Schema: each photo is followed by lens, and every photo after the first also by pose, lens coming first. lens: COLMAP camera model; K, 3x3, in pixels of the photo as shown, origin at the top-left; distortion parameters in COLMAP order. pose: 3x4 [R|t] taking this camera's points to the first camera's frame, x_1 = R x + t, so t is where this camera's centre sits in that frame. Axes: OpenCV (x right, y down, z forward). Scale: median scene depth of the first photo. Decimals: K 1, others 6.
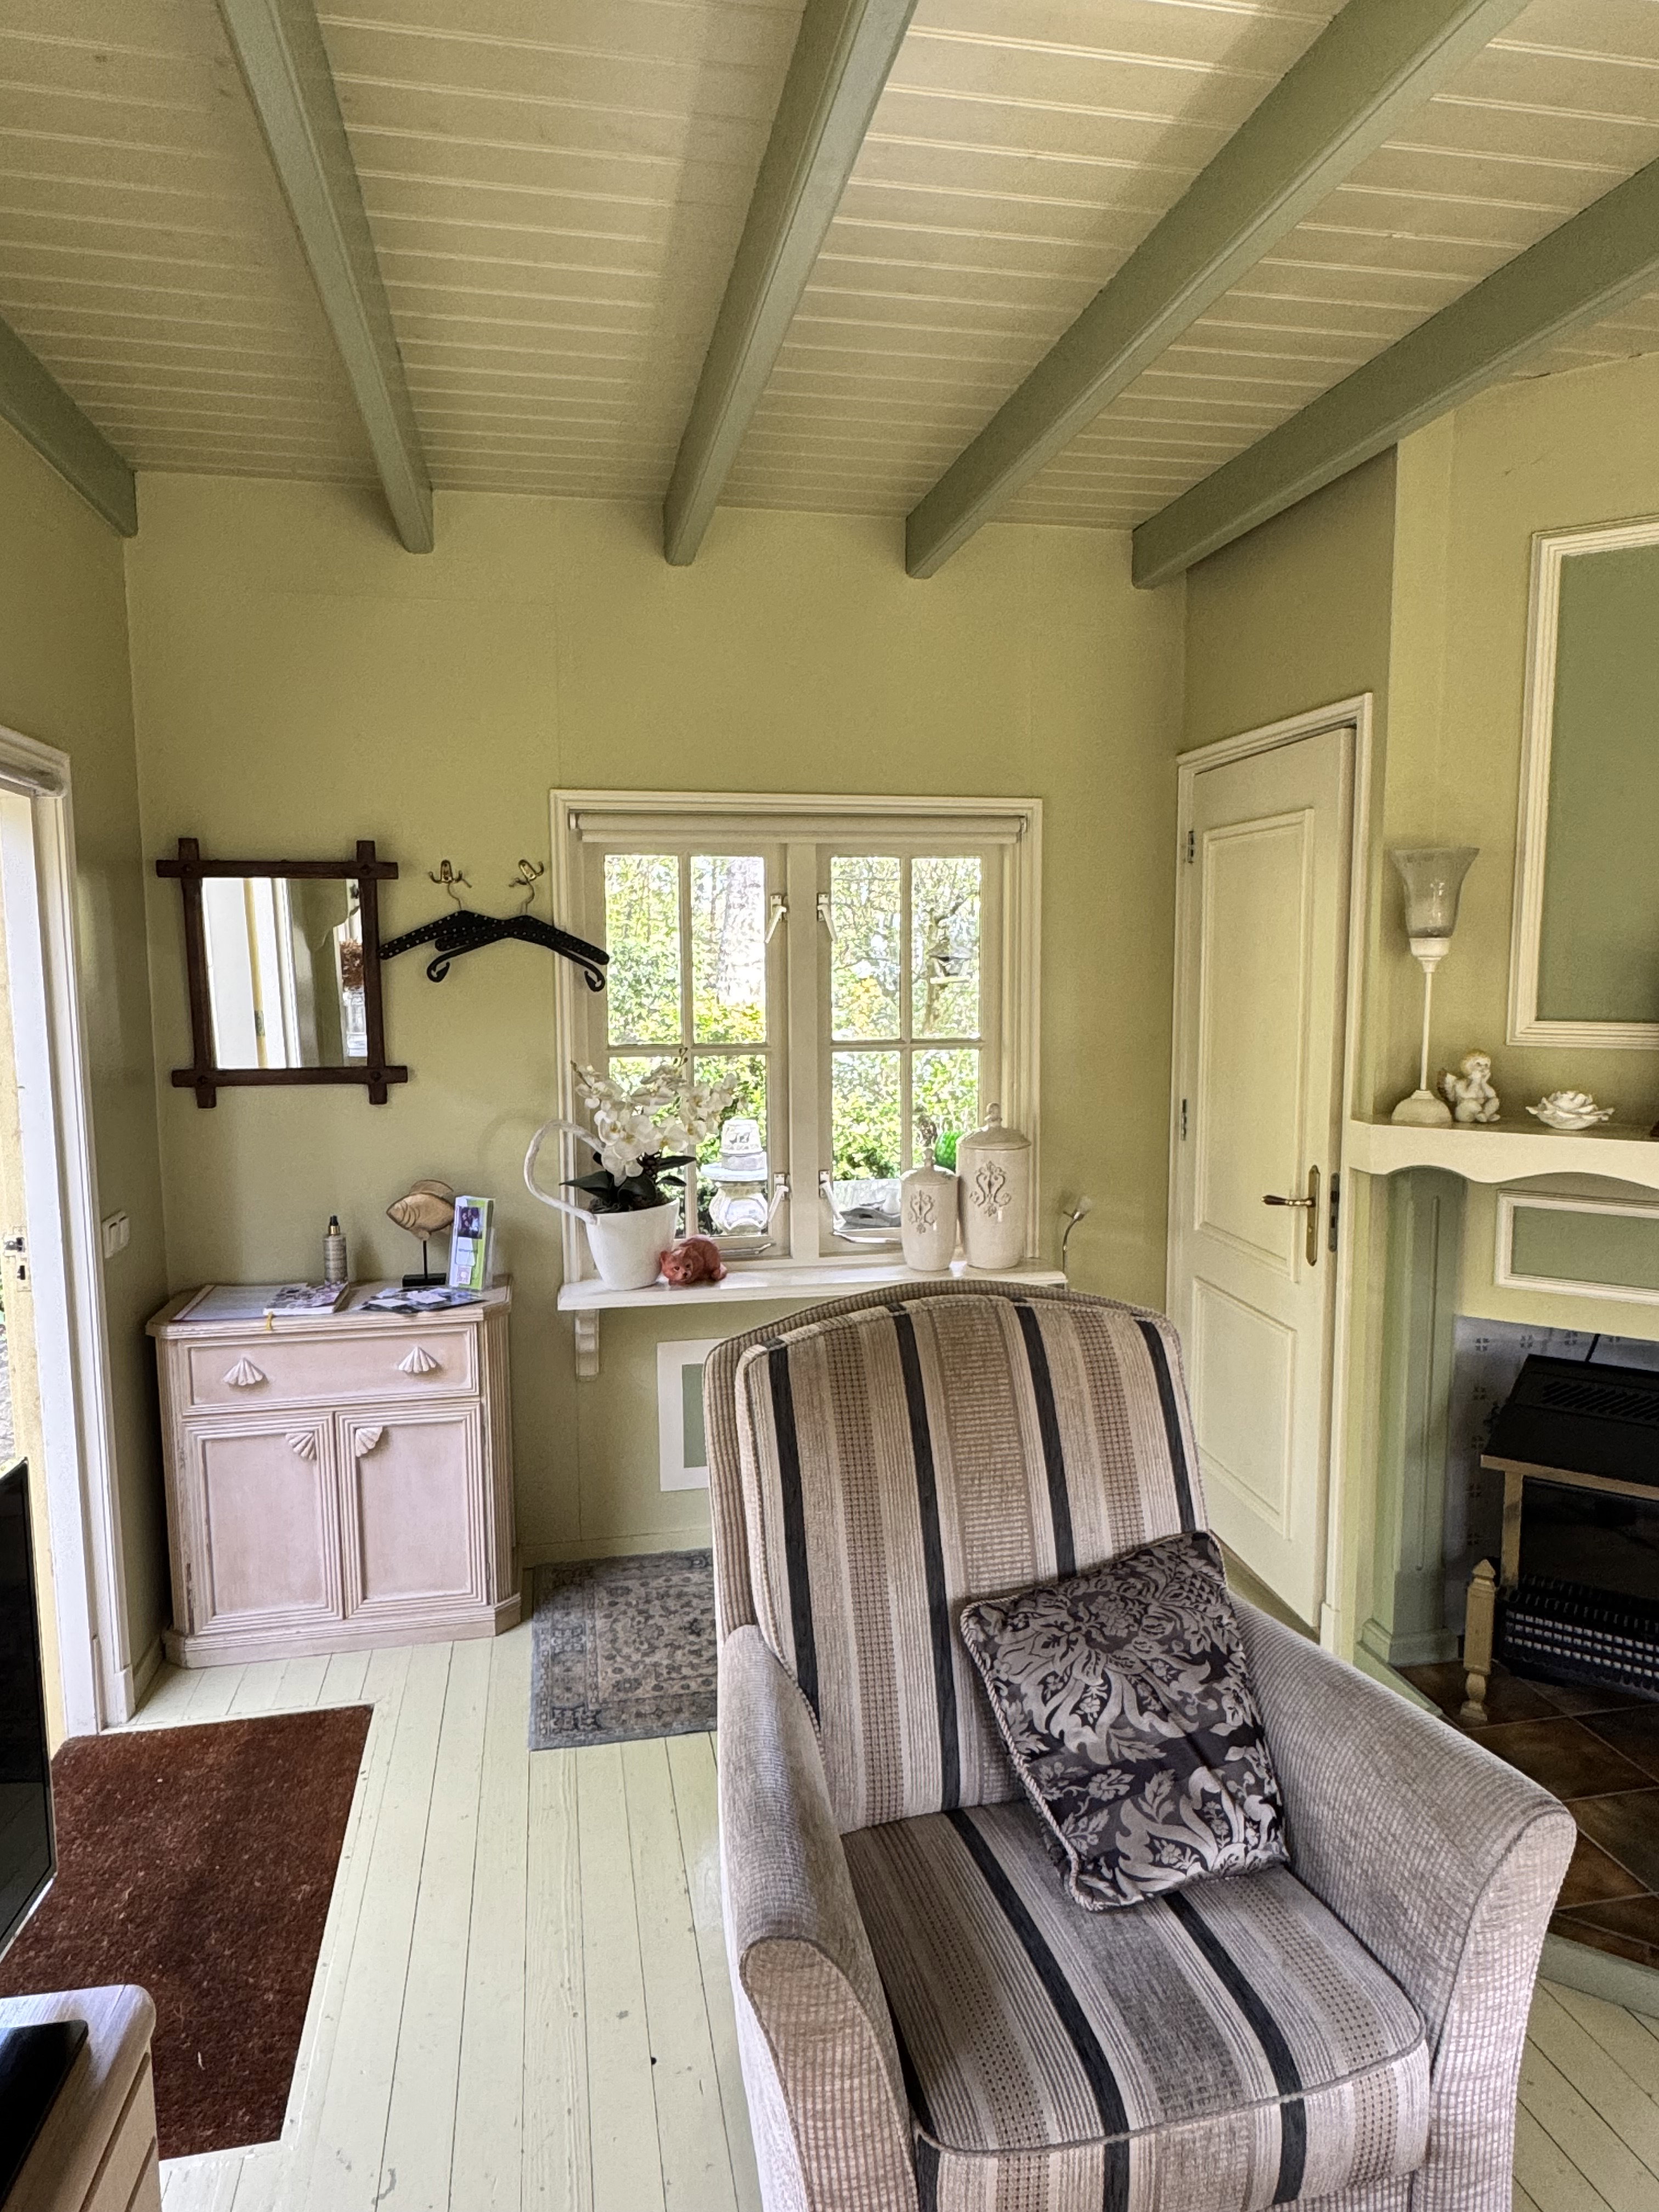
lens RADIAL K [[1373.6, 0, 831.3], [0, 1373.6, 1107.2], [0, 0, 1]] dist [-0.005443, 0.002209]
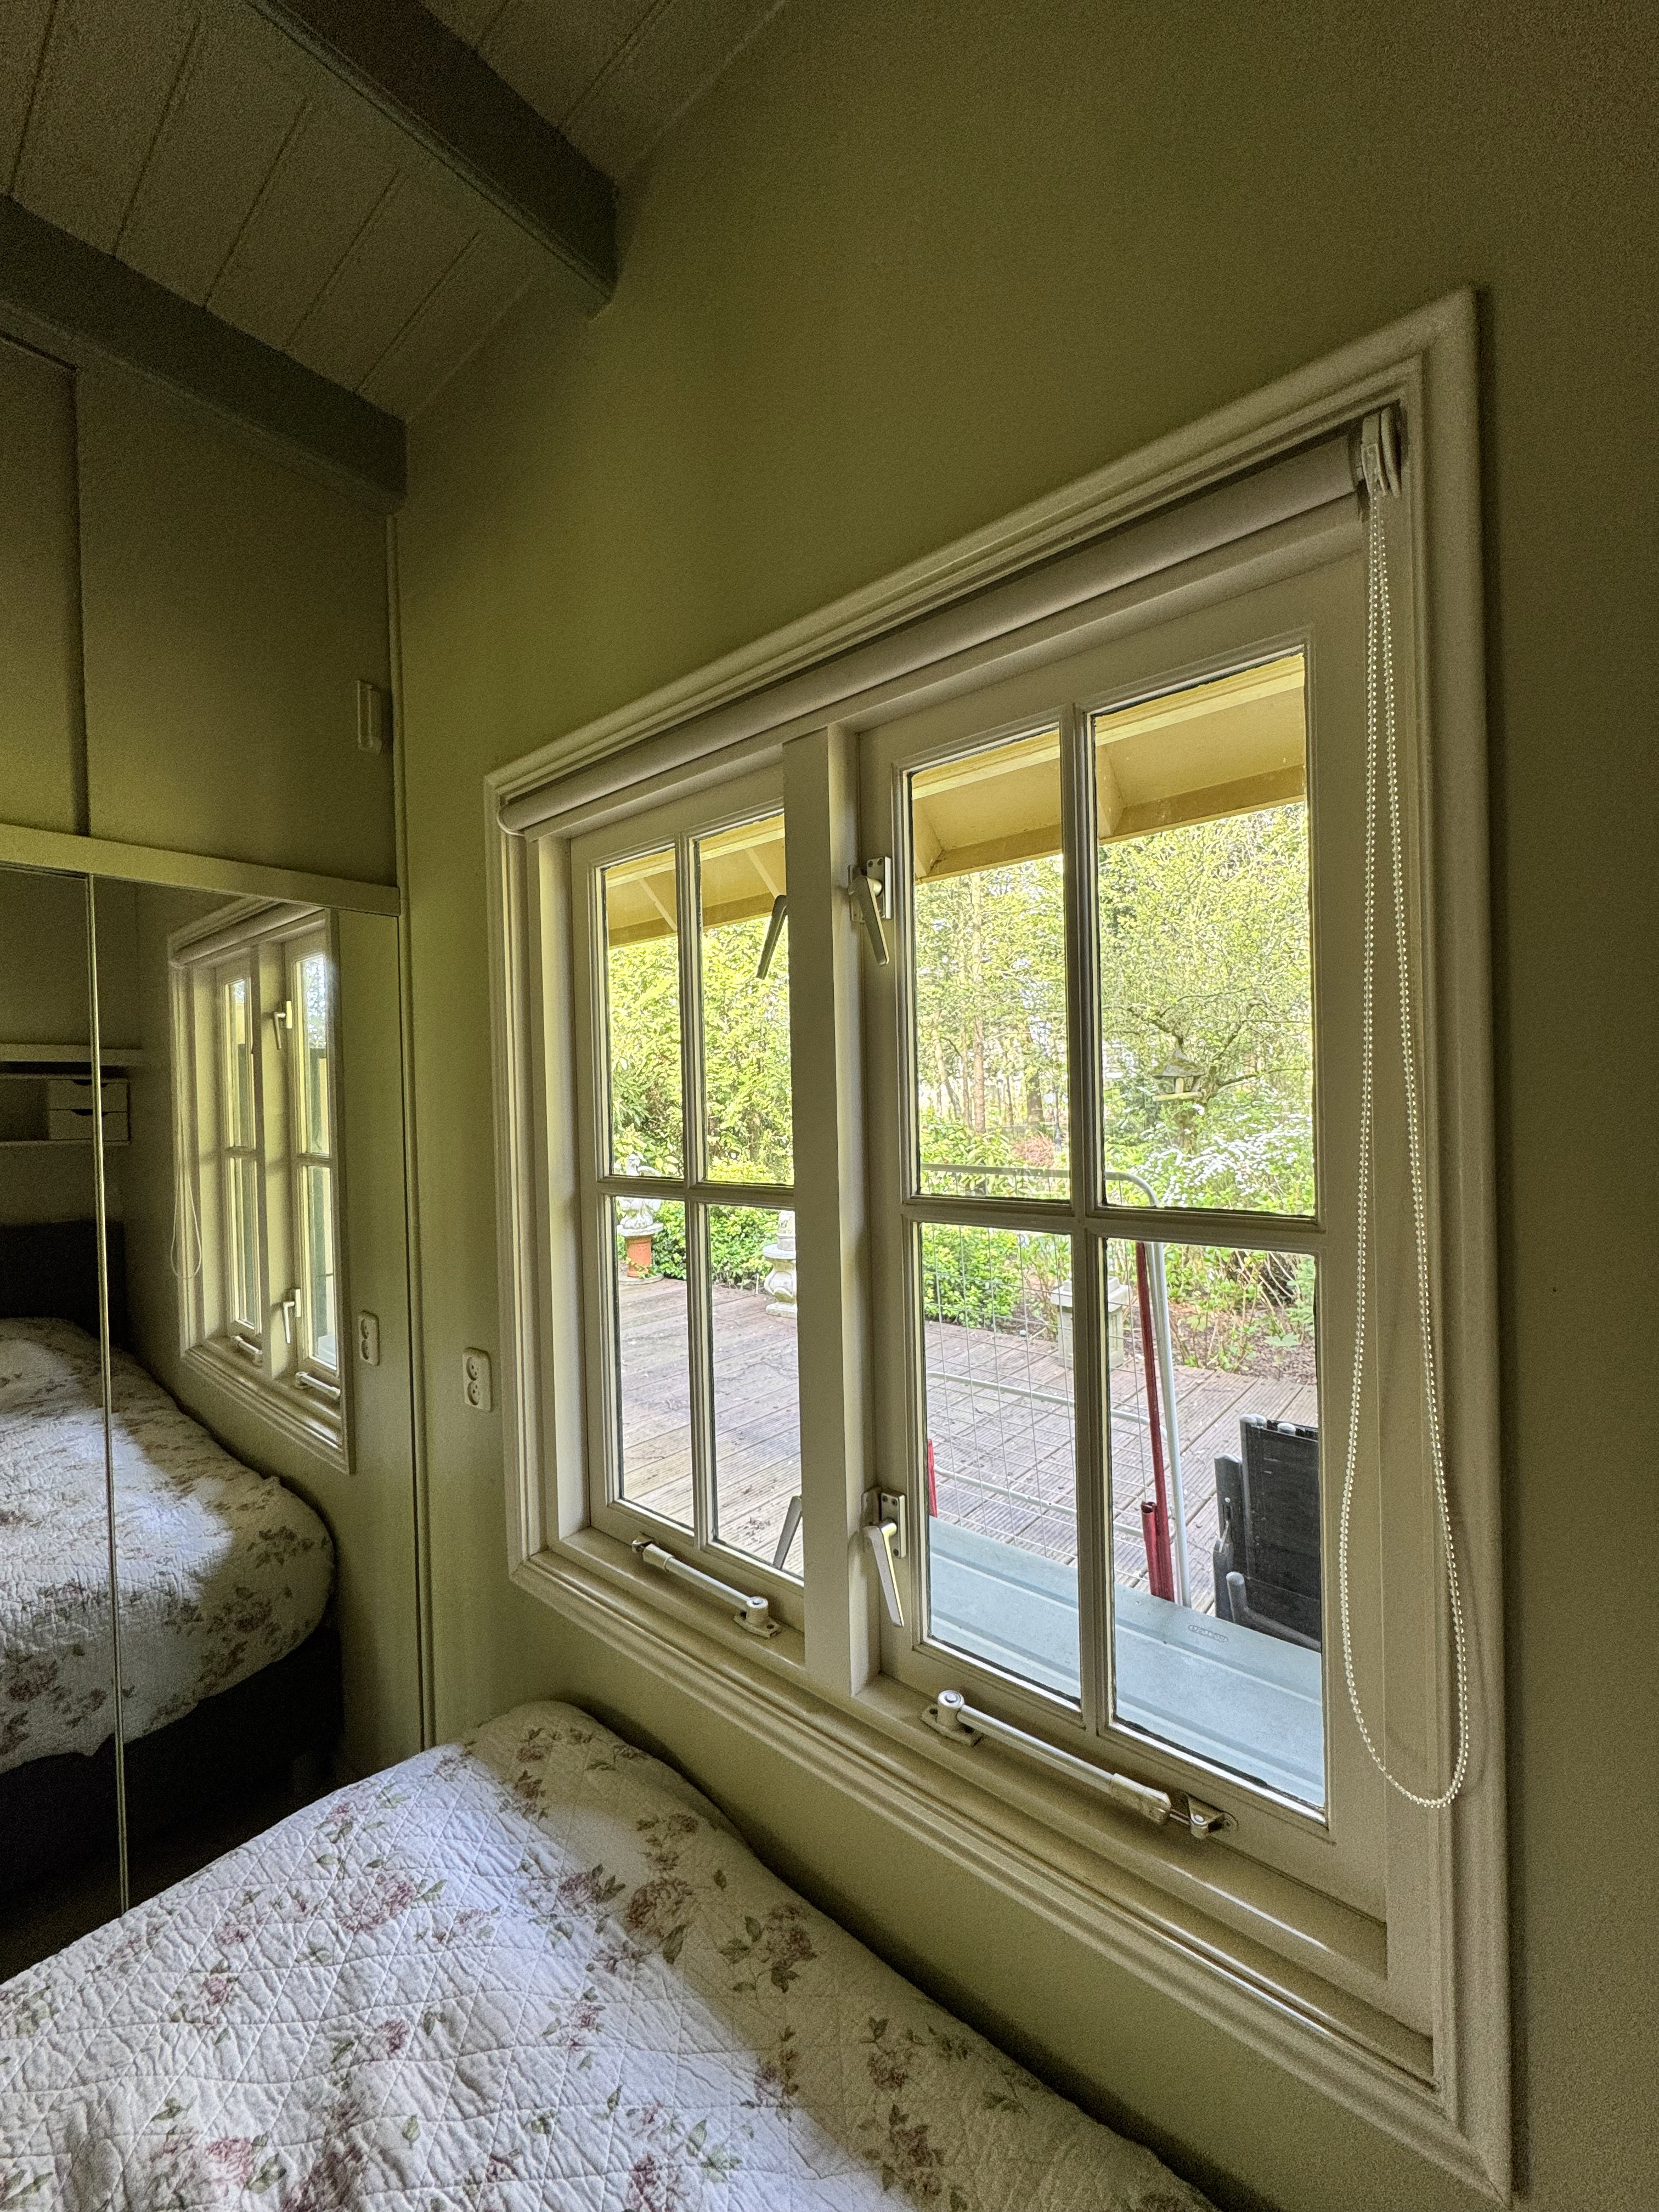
lens RADIAL K [[877.1, 0, 831.3], [0, 877.1, 1110.9], [0, 0, 1]] dist [-0.004996, 0.000663]
pose [[0.620852, -0.000319, -0.783928, 0.268892], [-0.065861, 0.996443, -0.052566, -0.078327], [0.781156, 0.084267, 0.618623, 1.078295]]
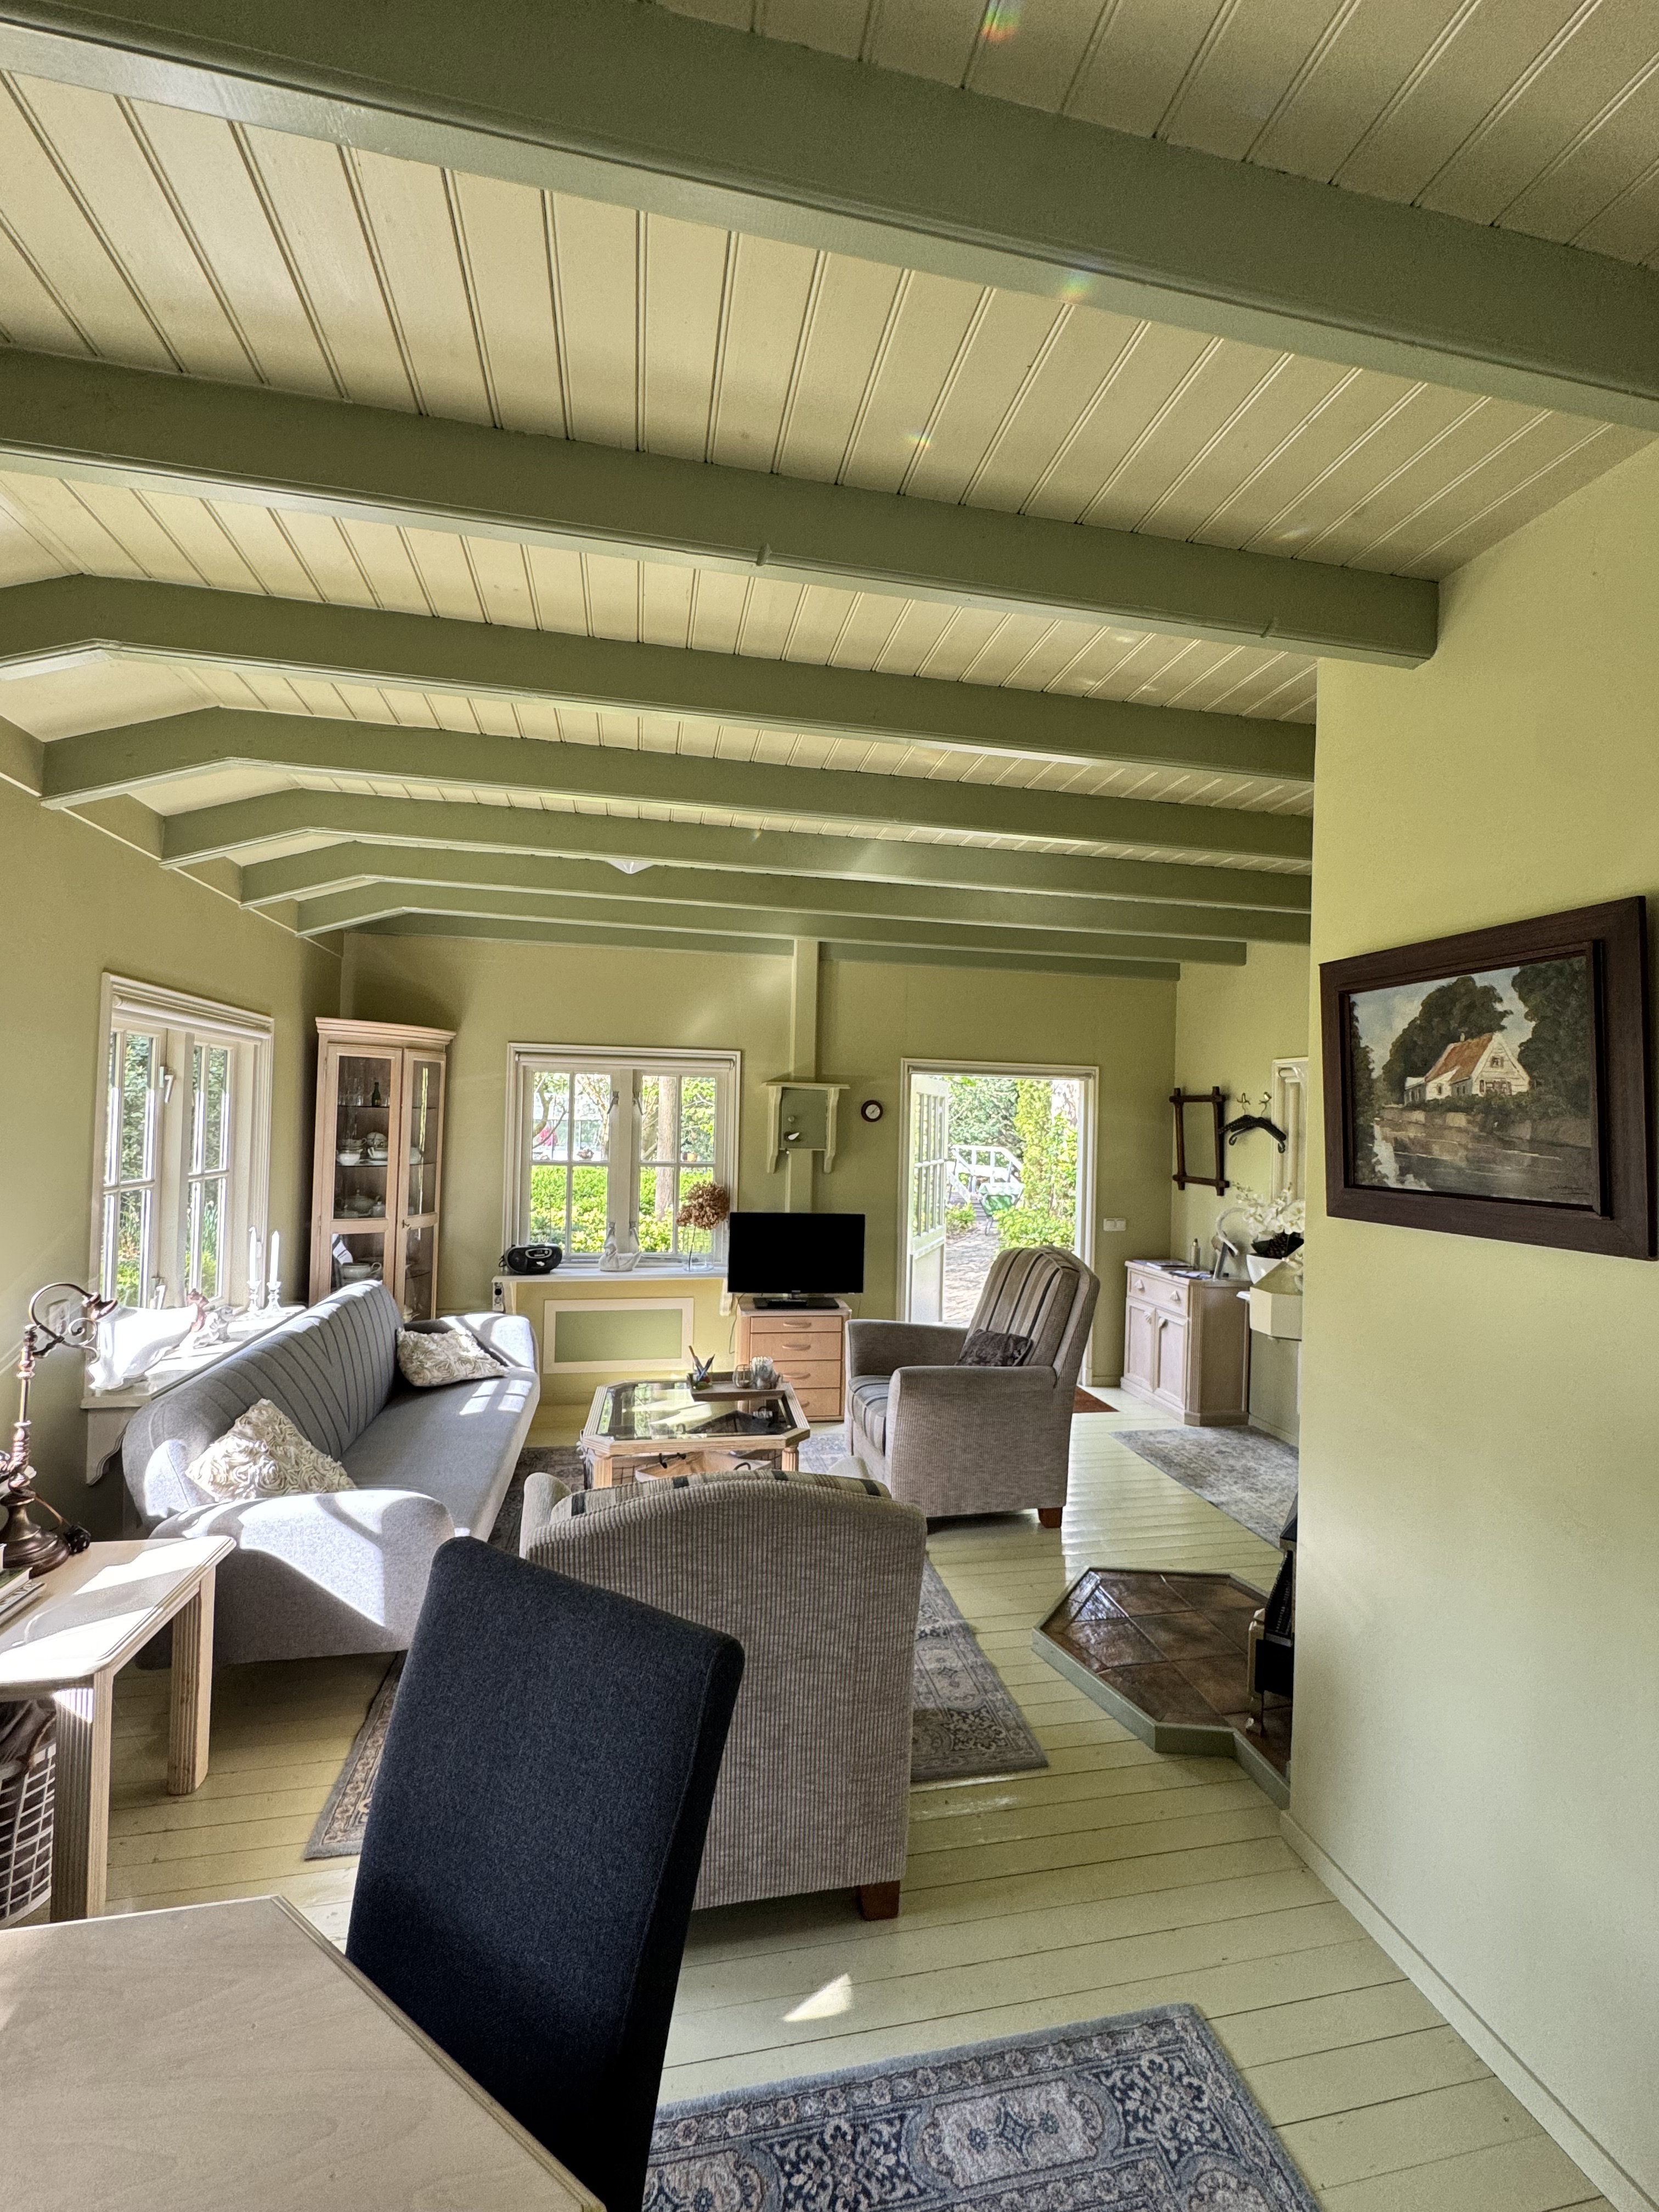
lens RADIAL K [[921.9, 0, 829.5], [0, 921.9, 1106.0], [0, 0, 1]] dist [-0.001936, 0.000274]
pose [[-0.000534, -0.007684, -0.999970, 1.528103], [-0.136550, 0.990605, -0.007539, -0.062718], [0.990633, 0.136542, -0.001578, 0.383497]]
